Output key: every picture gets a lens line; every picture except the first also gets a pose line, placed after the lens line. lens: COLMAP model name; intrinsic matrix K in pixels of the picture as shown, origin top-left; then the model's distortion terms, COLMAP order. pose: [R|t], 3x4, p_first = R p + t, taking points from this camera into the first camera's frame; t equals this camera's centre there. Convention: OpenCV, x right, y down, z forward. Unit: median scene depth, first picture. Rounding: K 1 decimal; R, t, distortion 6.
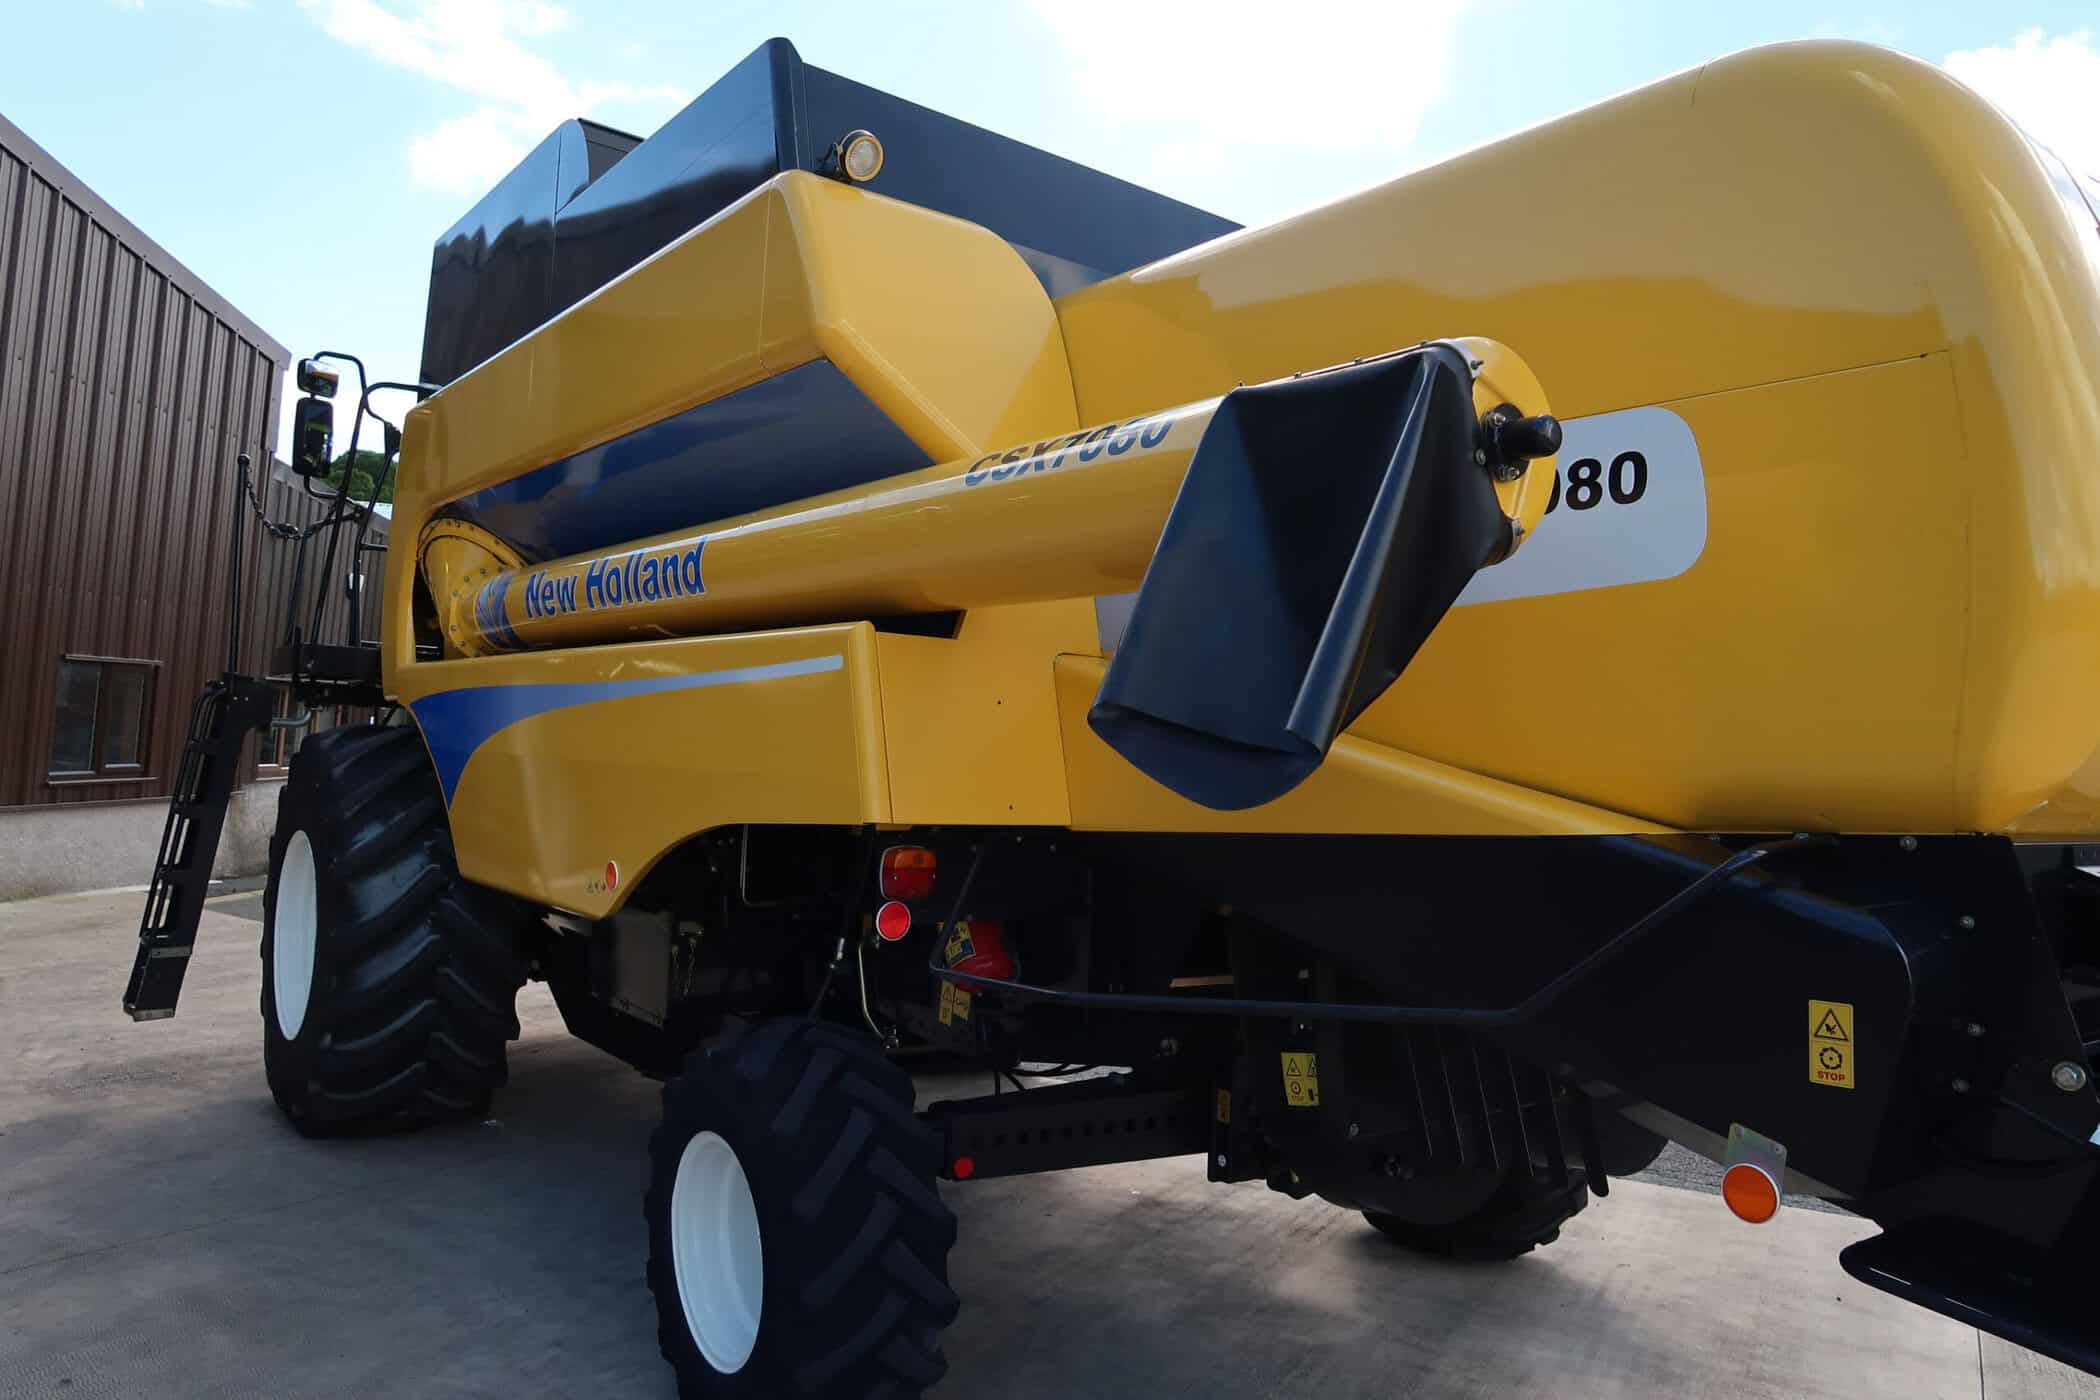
lens RADIAL K [[1441.1, 0, 1050.0], [0, 1441.1, 700.0], [0, 0, 1]] dist [-0.028018, 0.005599]
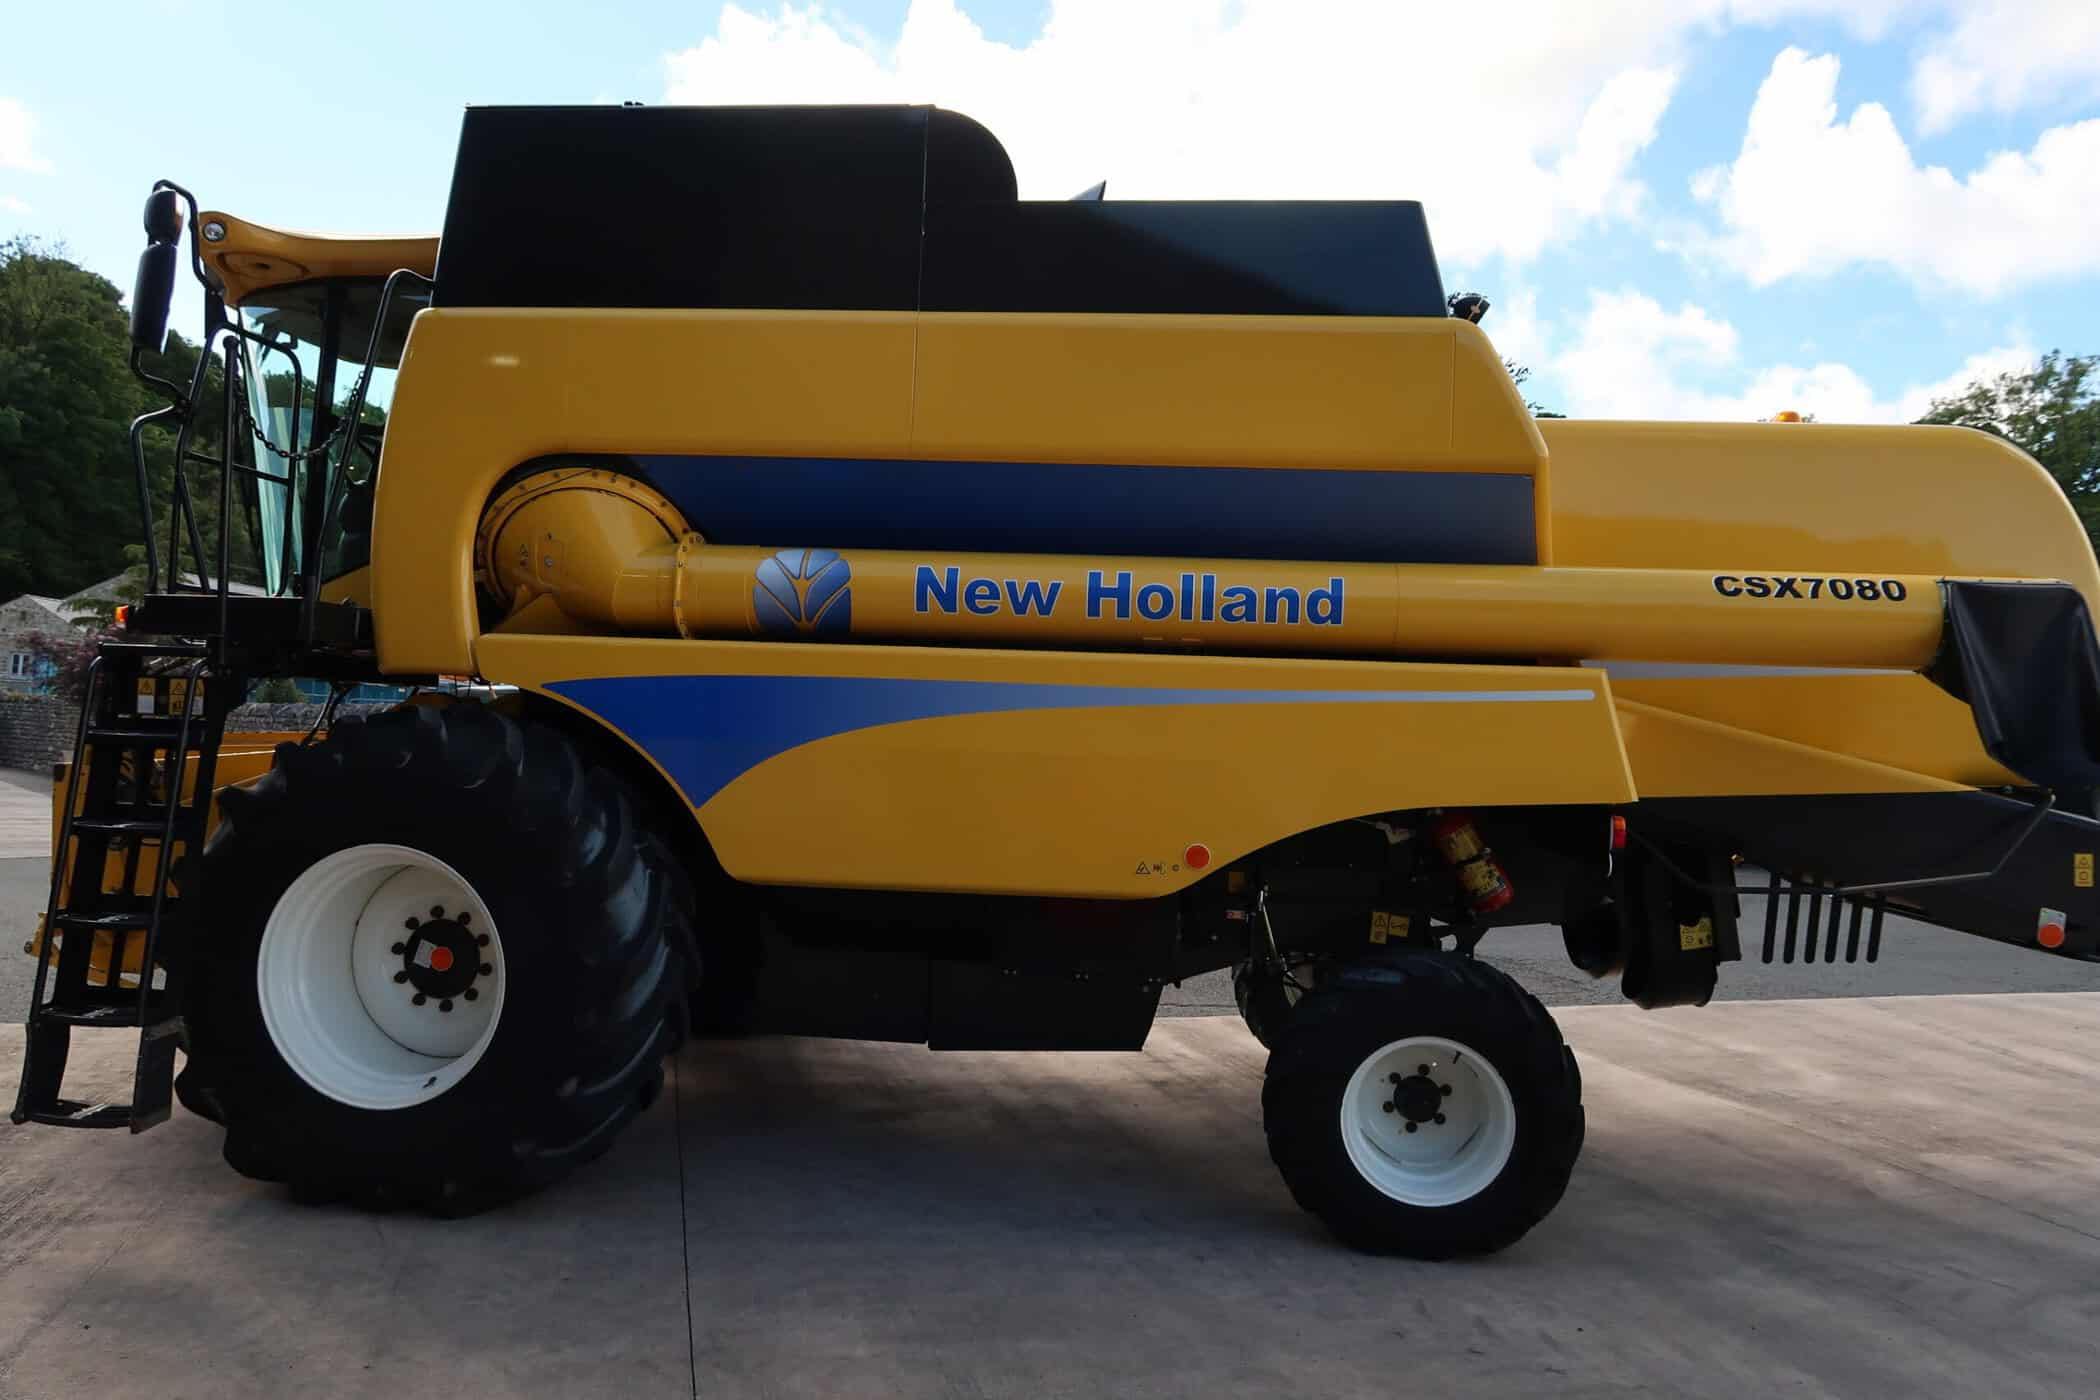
lens RADIAL K [[1441.1, 0, 1050.0], [0, 1441.1, 700.0], [0, 0, 1]] dist [-0.028018, 0.005599]
pose [[0.678717, -0.005453, 0.734379, -0.871496], [-0.038102, 0.998364, 0.042628, -0.035403], [-0.733410, -0.056914, 0.677399, 0.213520]]
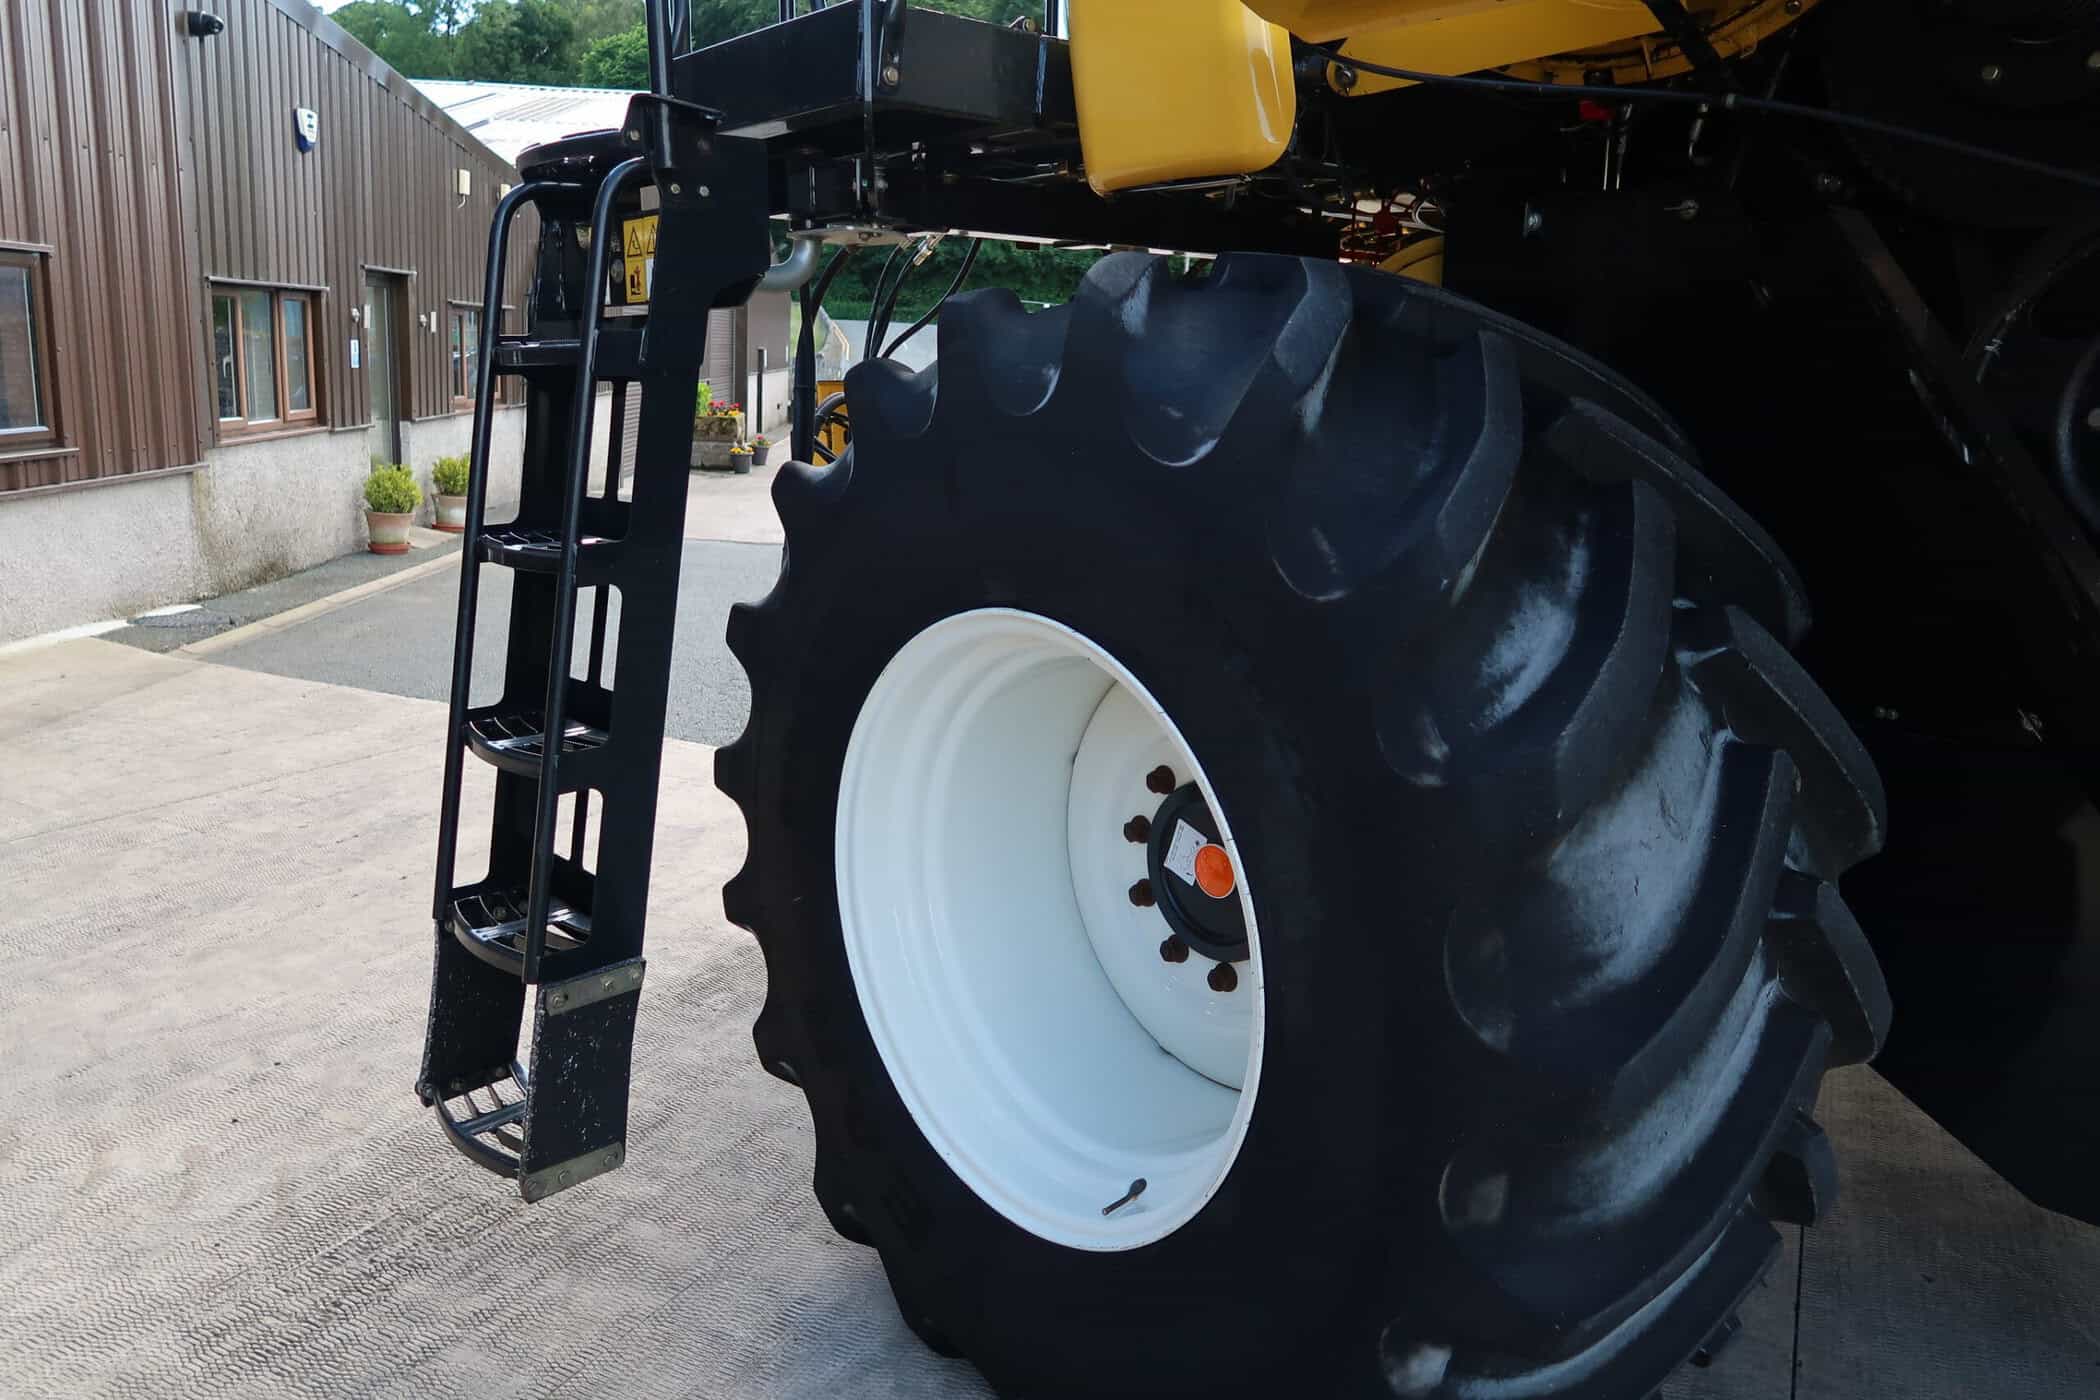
lens RADIAL K [[1503.5, 0, 1043.5], [0, 1503.5, 700.5], [0, 0, 1]] dist [-0.013235, 0.003064]
pose [[0.996598, -0.056465, 0.060030, -0.551010], [0.039534, 0.966675, 0.252938, 0.029354], [-0.072312, -0.249704, 0.965618, 0.700174]]
